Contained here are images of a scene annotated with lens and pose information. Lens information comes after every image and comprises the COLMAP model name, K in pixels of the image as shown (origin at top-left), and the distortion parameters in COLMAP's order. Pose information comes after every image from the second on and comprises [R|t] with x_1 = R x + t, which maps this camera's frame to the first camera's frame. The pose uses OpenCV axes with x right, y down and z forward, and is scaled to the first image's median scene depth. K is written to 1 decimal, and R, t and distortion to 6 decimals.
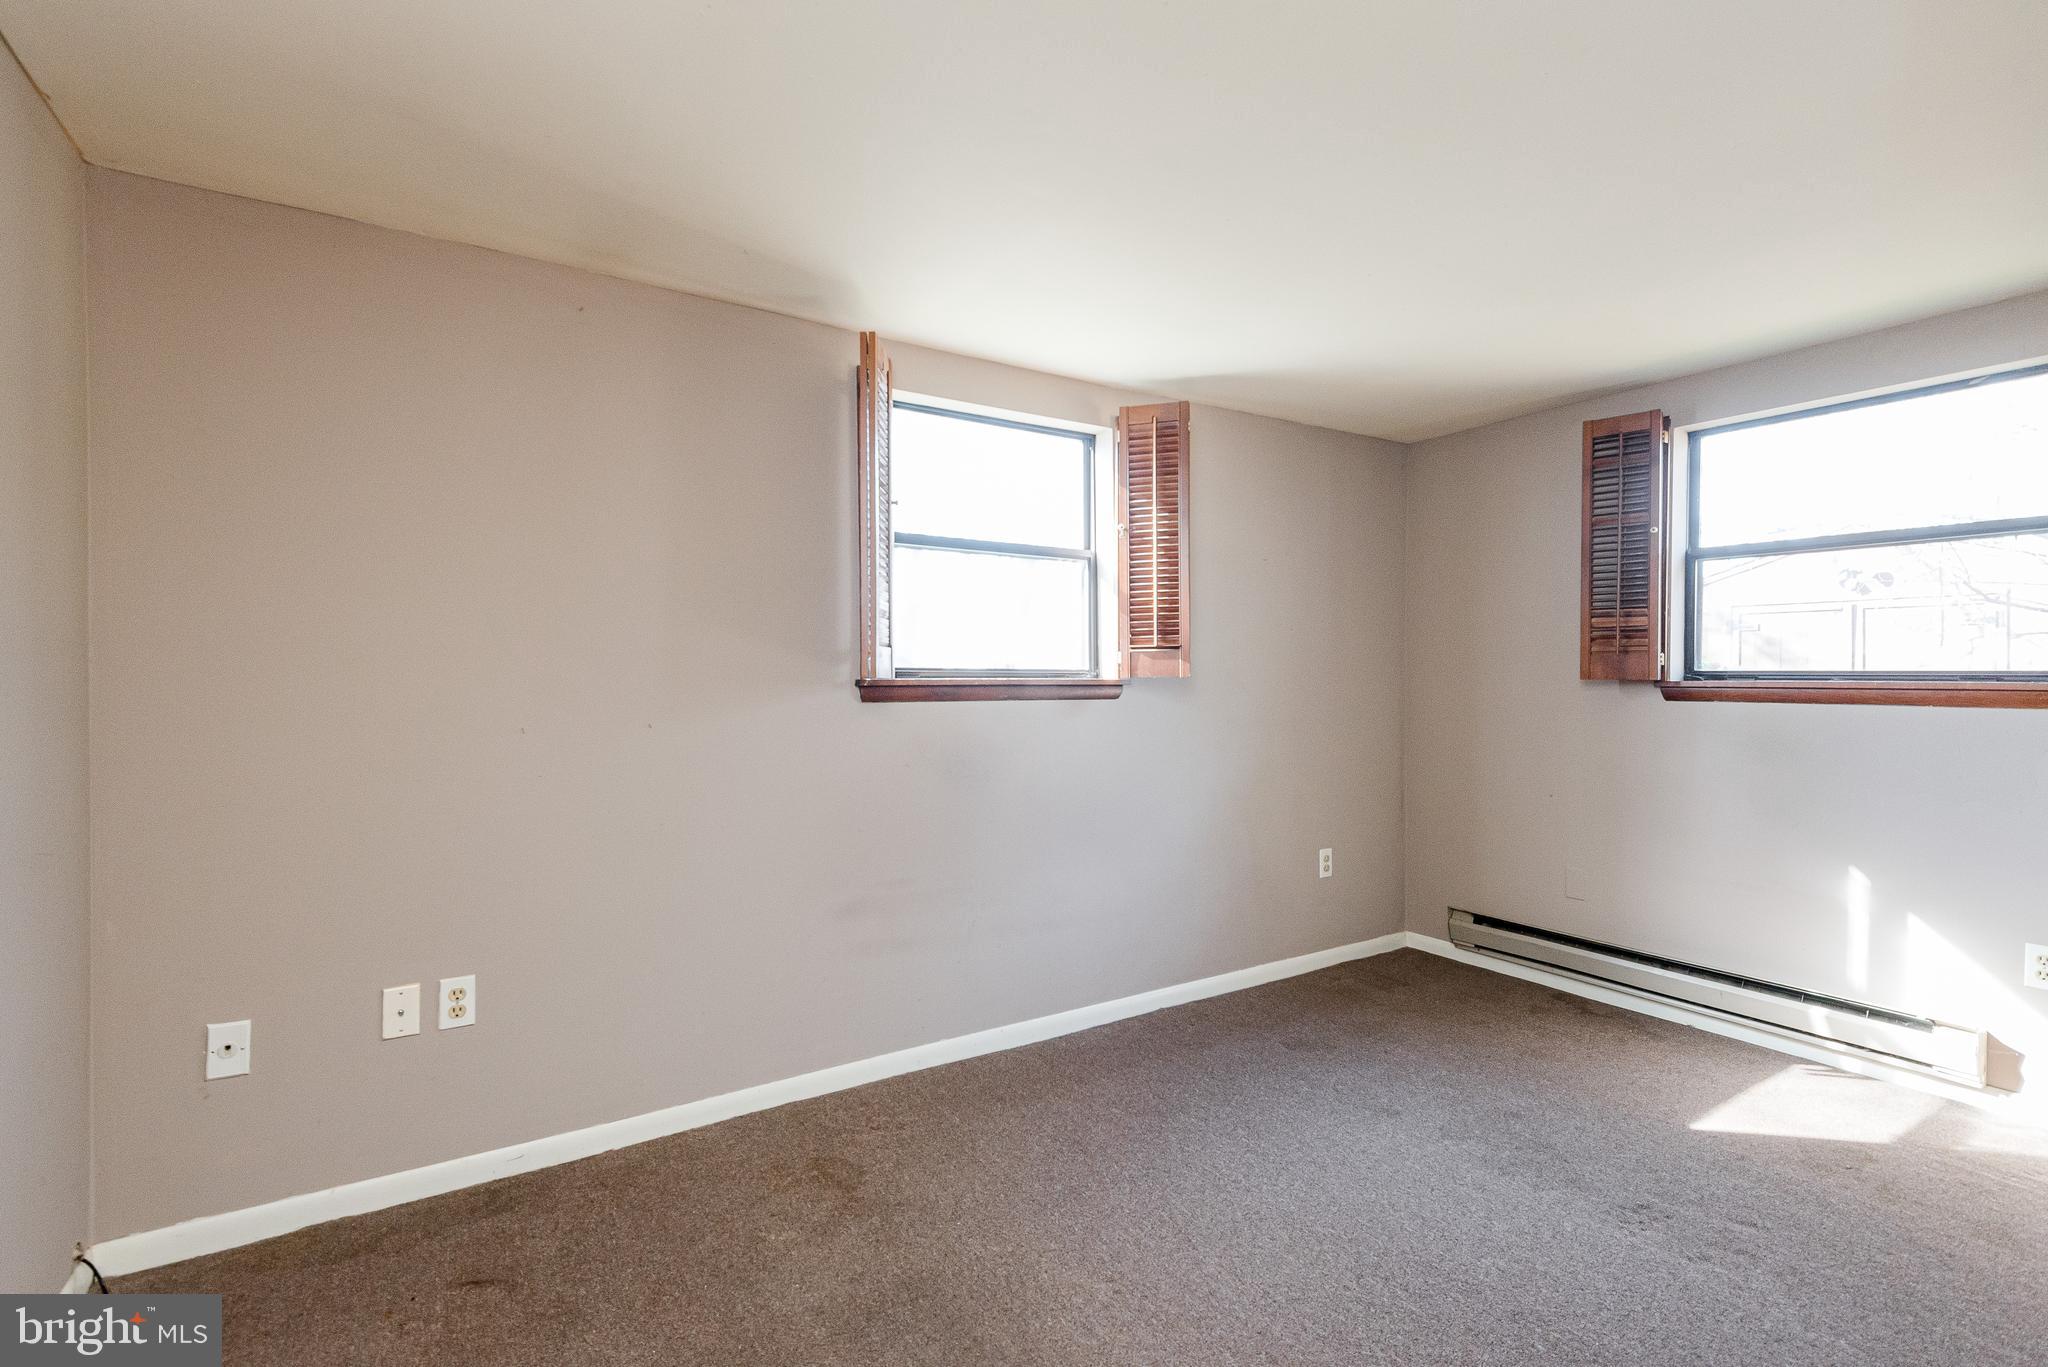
lens RADIAL K [[944.8, 0, 1016.9], [0, 944.8, 678.7], [0, 0, 1]] dist [0.006028, 0.000076]
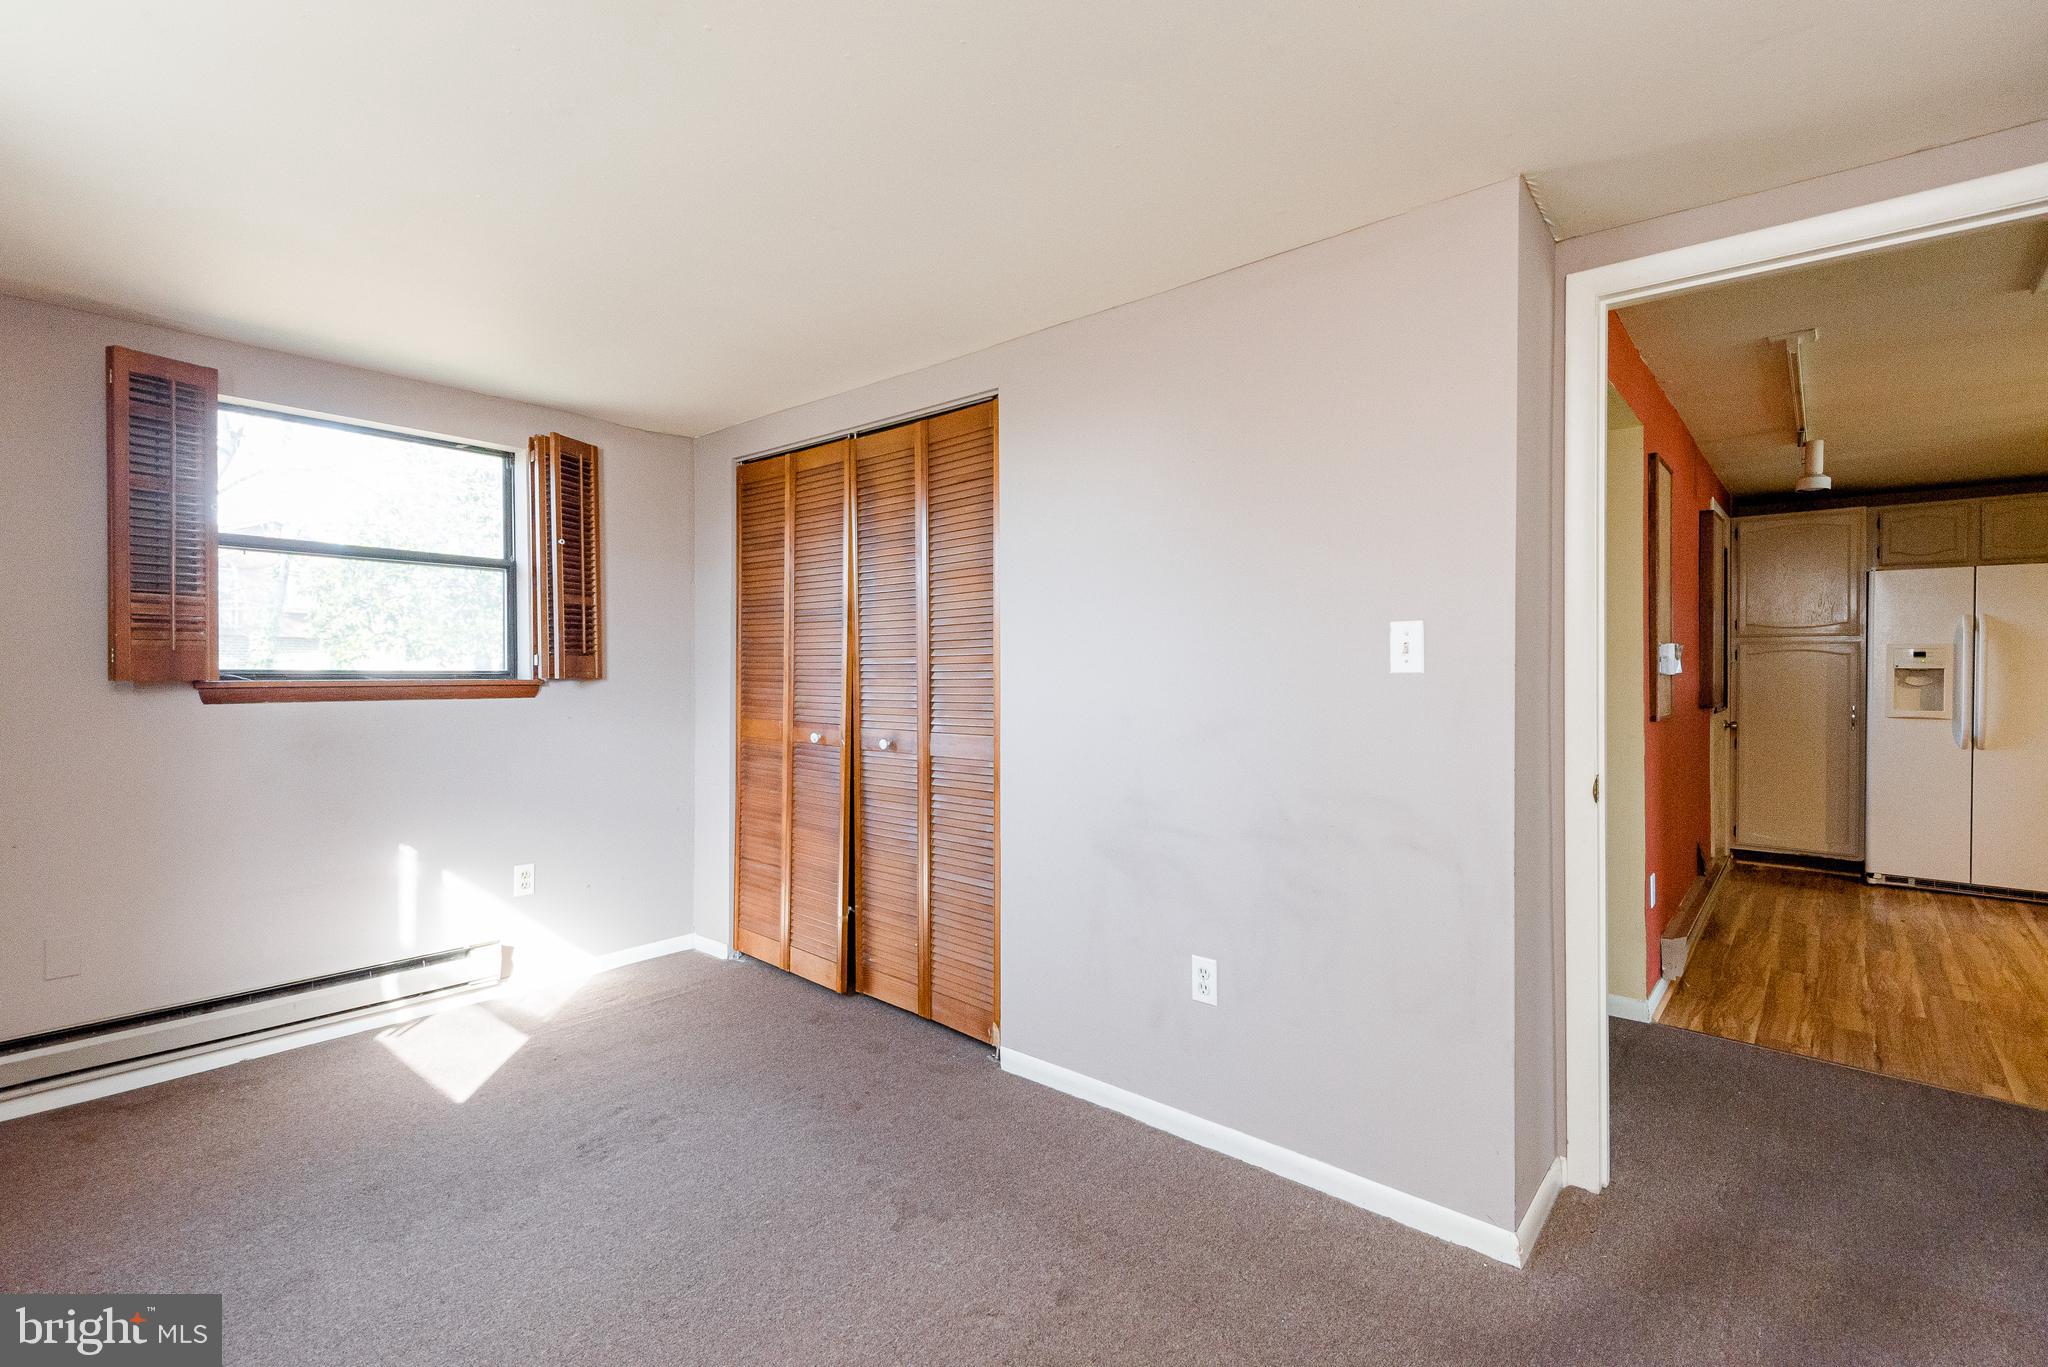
lens RADIAL K [[944.8, 0, 1016.9], [0, 944.8, 678.7], [0, 0, 1]] dist [0.006028, 0.000076]
pose [[-0.303059, -0.006614, 0.952949, -0.422341], [0.005194, 0.999950, 0.008592, -0.004235], [-0.952958, 0.007554, -0.303010, 0.633186]]
